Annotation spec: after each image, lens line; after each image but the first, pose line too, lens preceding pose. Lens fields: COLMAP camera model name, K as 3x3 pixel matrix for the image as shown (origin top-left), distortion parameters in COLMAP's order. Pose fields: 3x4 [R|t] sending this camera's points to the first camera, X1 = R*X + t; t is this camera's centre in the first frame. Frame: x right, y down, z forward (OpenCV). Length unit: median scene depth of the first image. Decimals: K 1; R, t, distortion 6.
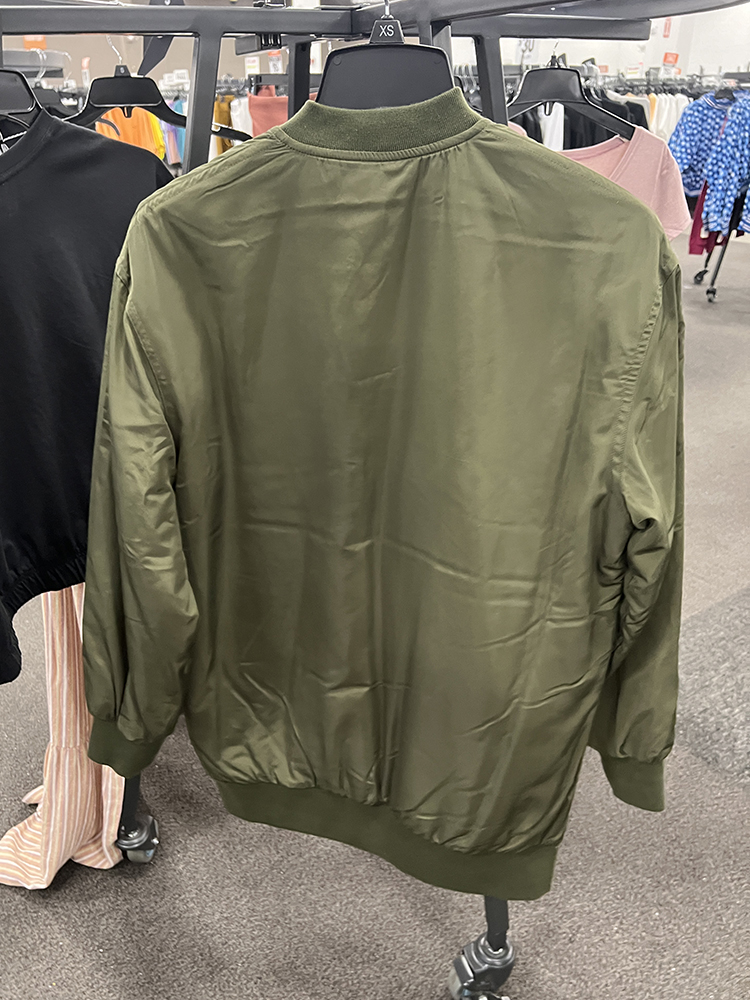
lens RADIAL K [[738.2, 0, 375.0], [0, 738.2, 500.0], [0, 0, 1]] dist [-0.006490, -0.000625]
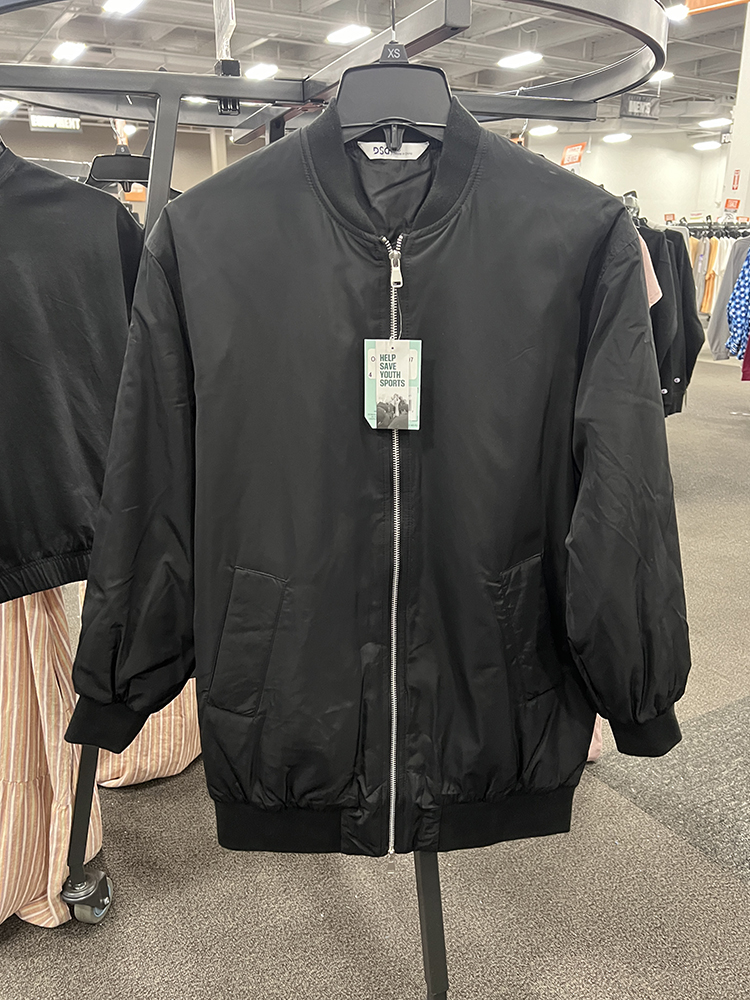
lens RADIAL K [[743.4, 0, 375.0], [0, 743.4, 500.0], [0, 0, 1]] dist [0.007085, -0.003450]
pose [[0.998956, 0.021815, -0.040148, 0.083924], [-0.026983, 0.990742, -0.133047, 0.069404], [0.036874, 0.133991, 0.990296, -0.019852]]
